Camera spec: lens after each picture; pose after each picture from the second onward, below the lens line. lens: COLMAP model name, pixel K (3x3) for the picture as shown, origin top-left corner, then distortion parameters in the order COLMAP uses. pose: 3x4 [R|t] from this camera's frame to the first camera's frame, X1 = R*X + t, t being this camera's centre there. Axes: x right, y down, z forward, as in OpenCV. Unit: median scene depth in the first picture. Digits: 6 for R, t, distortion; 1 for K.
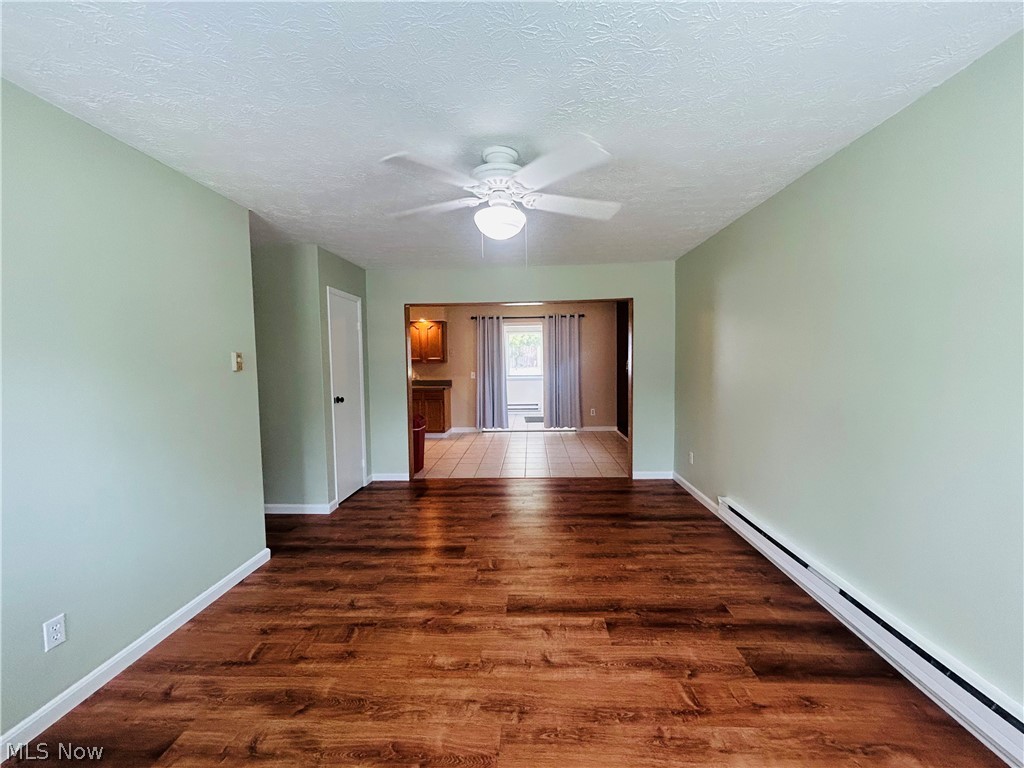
lens RADIAL K [[416.3, 0, 515.9], [0, 416.3, 382.4], [0, 0, 1]] dist [0.002756, 0.000370]
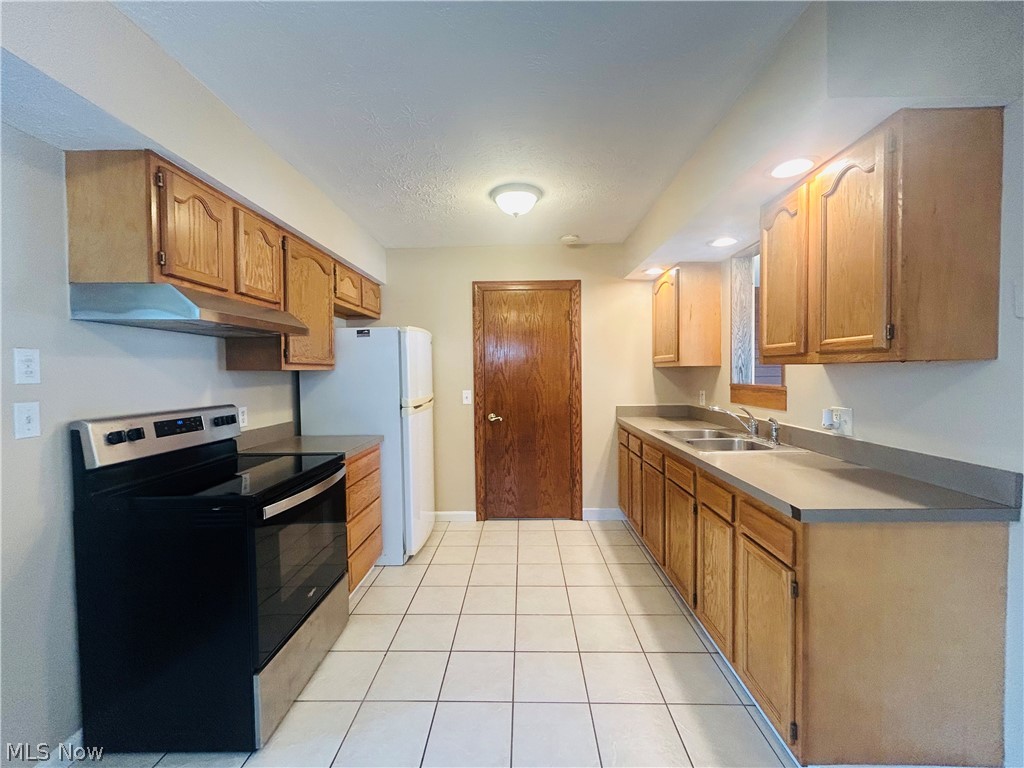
lens RADIAL K [[416.3, 0, 515.8], [0, 416.3, 384.0], [0, 0, 1]] dist [0.002756, 0.000370]
pose [[0.021303, 0.047731, -0.998633, -0.007387], [-0.037712, 0.998187, 0.046905, -0.040148], [0.999062, 0.036662, 0.023064, 0.832281]]
